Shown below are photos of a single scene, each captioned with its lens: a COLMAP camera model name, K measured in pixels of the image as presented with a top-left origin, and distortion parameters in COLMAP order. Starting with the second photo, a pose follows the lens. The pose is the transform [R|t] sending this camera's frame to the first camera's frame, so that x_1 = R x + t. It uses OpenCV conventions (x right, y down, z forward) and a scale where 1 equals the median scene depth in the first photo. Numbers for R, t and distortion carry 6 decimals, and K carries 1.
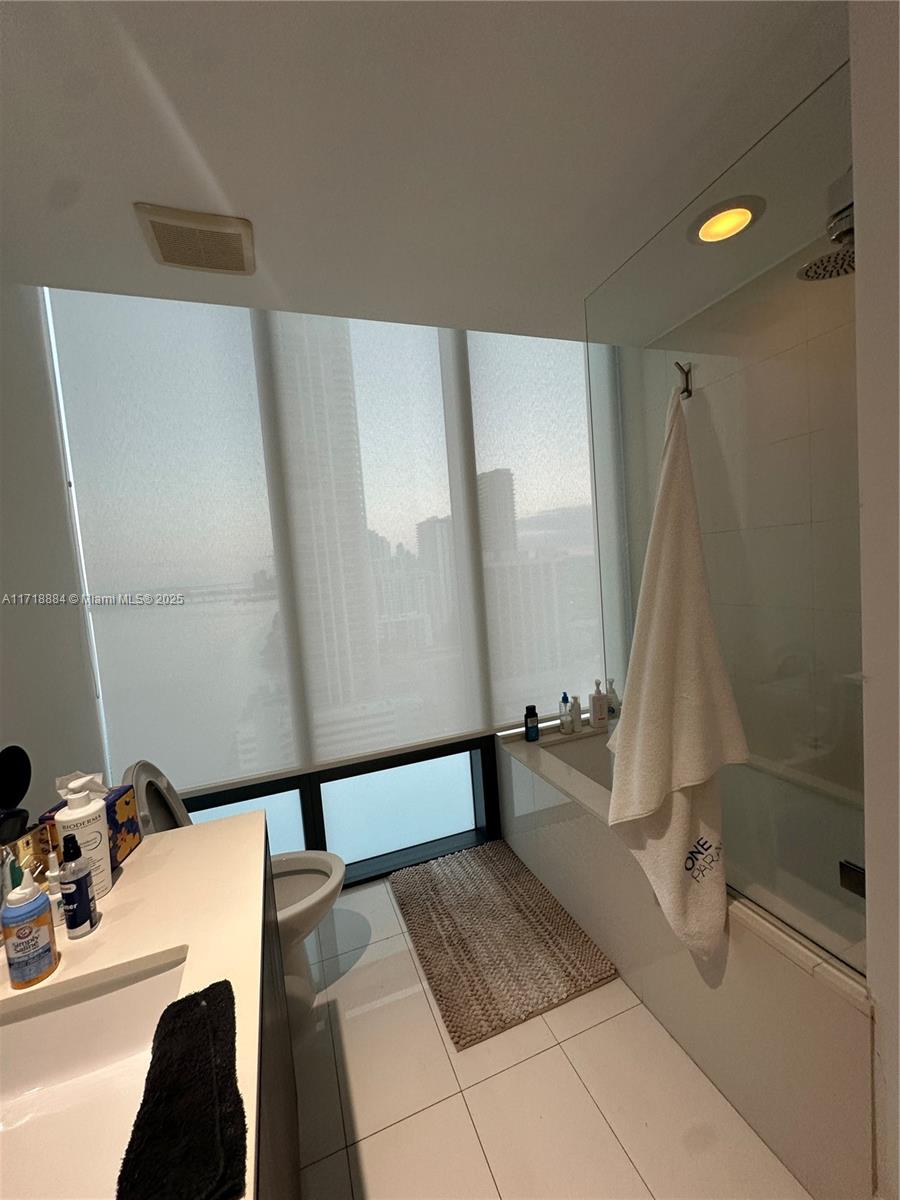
lens RADIAL K [[480.2, 0, 450.0], [0, 480.2, 600.0], [0, 0, 1]] dist [-0.001799, 0.000125]
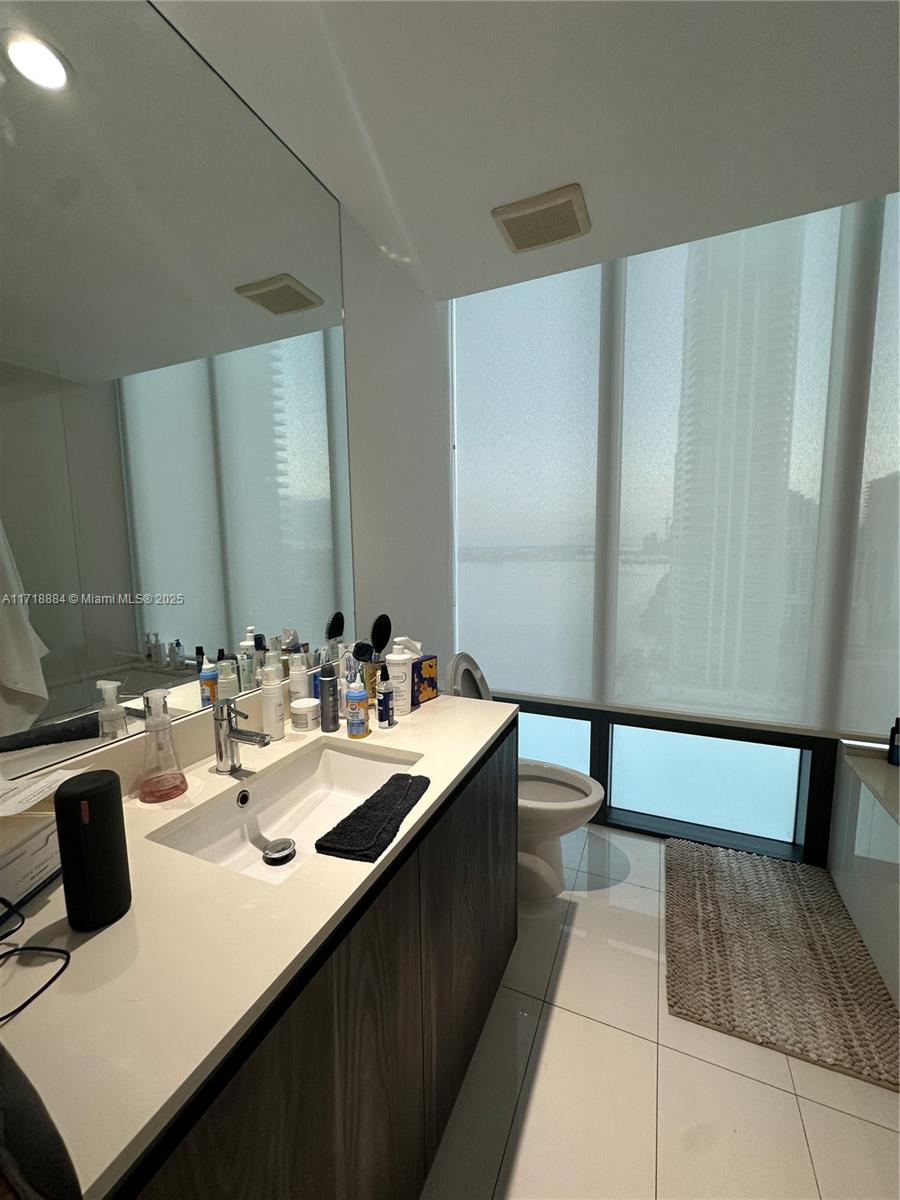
lens RADIAL K [[481.8, 0, 450.0], [0, 481.8, 600.0], [0, 0, 1]] dist [0.002115, 0.000488]
pose [[0.714903, 0.147075, -0.683581, 0.199845], [-0.094439, 0.988980, 0.114017, 0.032865], [0.692817, -0.016955, 0.720914, -0.002248]]
